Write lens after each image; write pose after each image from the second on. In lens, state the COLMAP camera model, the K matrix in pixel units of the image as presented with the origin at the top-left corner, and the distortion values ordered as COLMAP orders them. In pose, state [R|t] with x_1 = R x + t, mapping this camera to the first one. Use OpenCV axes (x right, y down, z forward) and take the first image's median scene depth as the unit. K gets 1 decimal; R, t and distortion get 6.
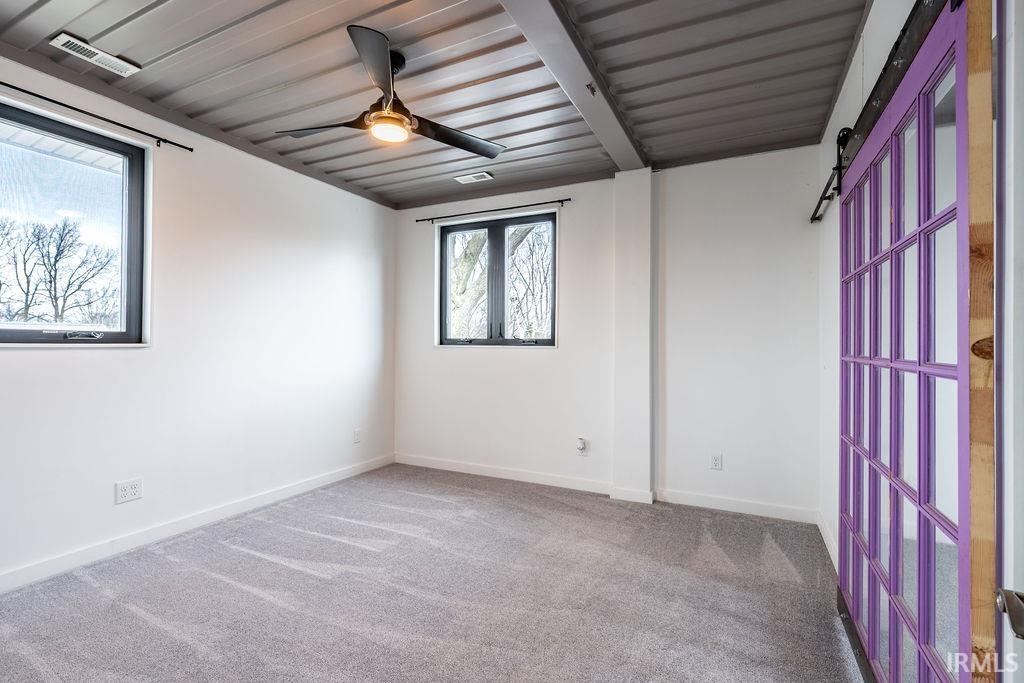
lens RADIAL K [[452.3, 0, 509.2], [0, 452.3, 339.9], [0, 0, 1]] dist [0.001364, 0.000165]
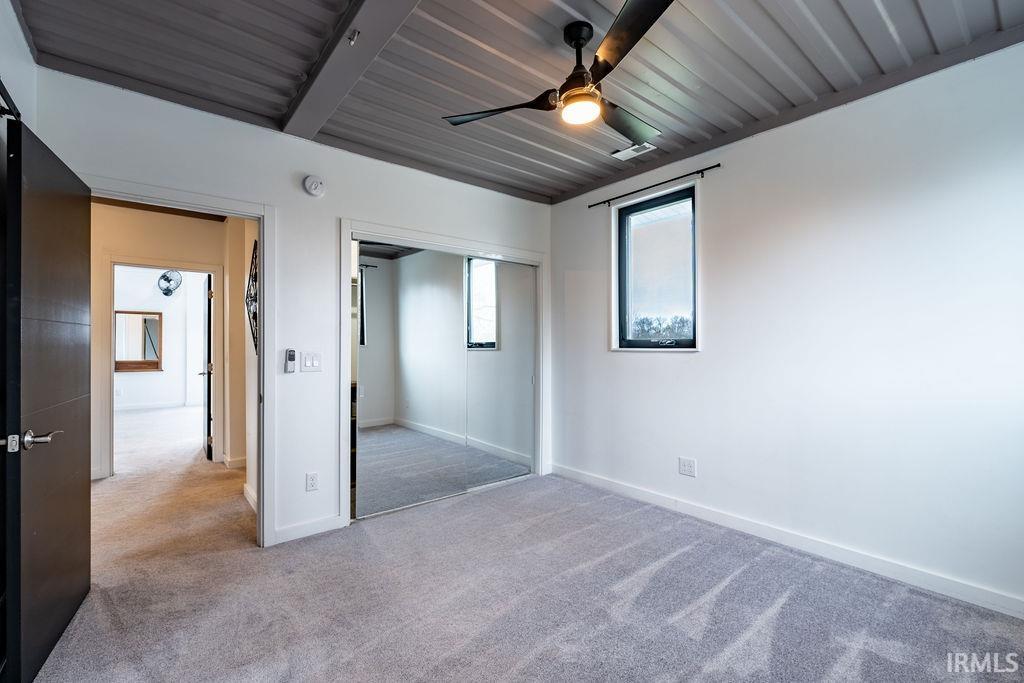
lens RADIAL K [[452.3, 0, 509.2], [0, 452.3, 339.9], [0, 0, 1]] dist [0.001364, 0.000165]
pose [[-0.397084, -0.014835, -0.917663, 0.513619], [0.007163, 0.999789, -0.019262, -0.006041], [0.917755, -0.014222, -0.396893, 1.009020]]
